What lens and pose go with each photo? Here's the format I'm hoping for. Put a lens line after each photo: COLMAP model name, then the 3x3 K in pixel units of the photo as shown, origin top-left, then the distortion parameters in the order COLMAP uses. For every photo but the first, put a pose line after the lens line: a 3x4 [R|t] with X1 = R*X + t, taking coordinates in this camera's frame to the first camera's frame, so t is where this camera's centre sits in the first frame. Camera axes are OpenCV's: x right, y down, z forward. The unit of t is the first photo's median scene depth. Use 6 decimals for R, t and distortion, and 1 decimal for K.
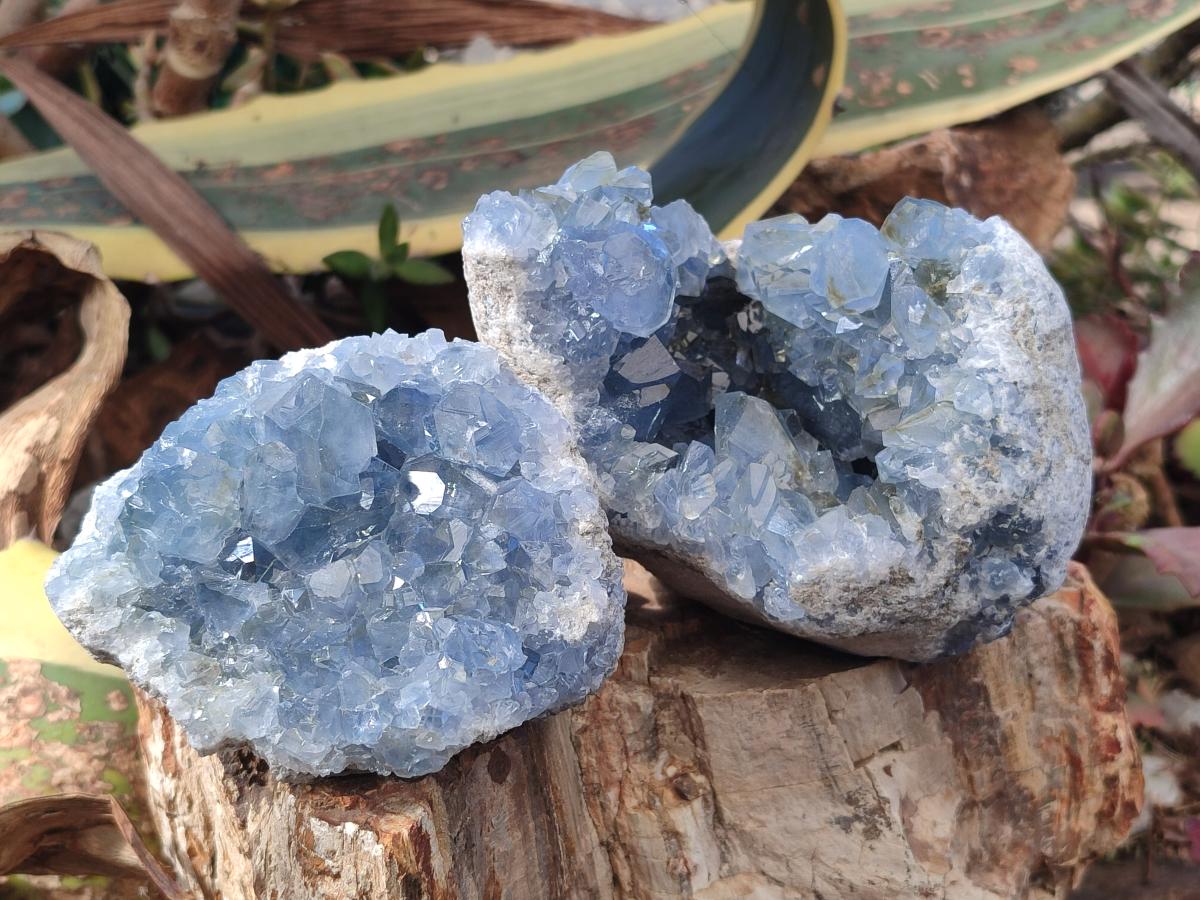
lens RADIAL K [[1749.6, 0, 590.5], [0, 1749.6, 451.6], [0, 0, 1]] dist [0.361503, -2.511396]
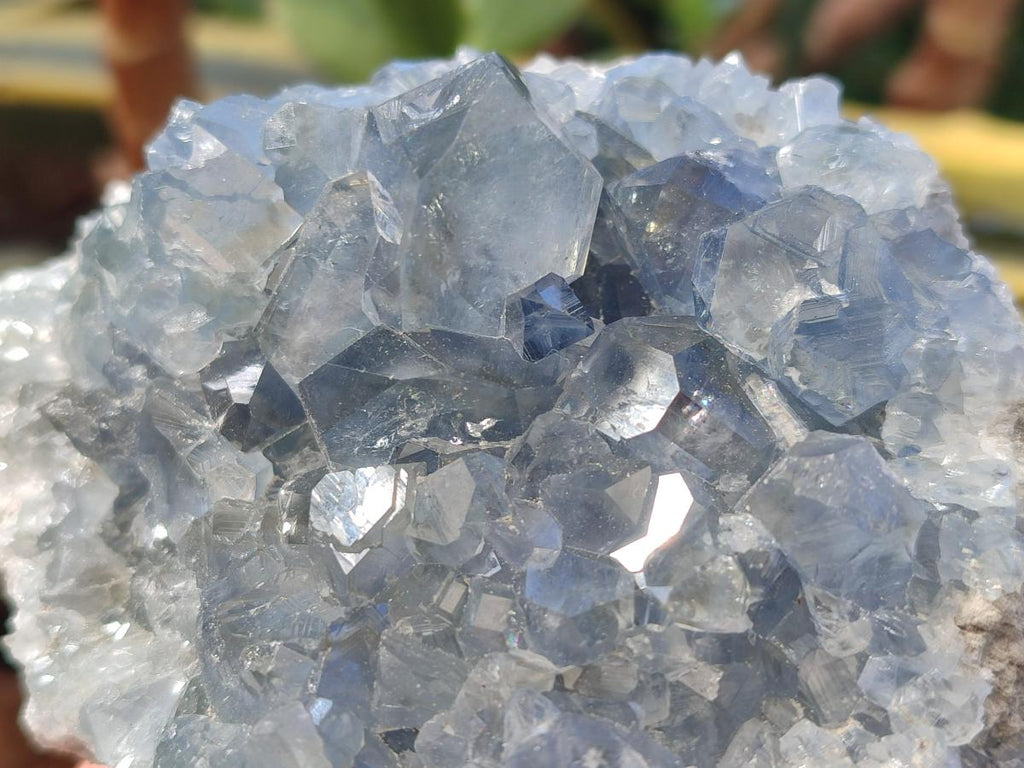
lens RADIAL K [[1569.2, 0, 508.8], [0, 1569.2, 395.8], [0, 0, 1]] dist [0.153309, -1.098952]
pose [[0.874238, 0.336215, -0.350239, 0.012441], [-0.337448, 0.939460, 0.059535, 0.012089], [0.349052, 0.066140, 0.934767, 0.632724]]
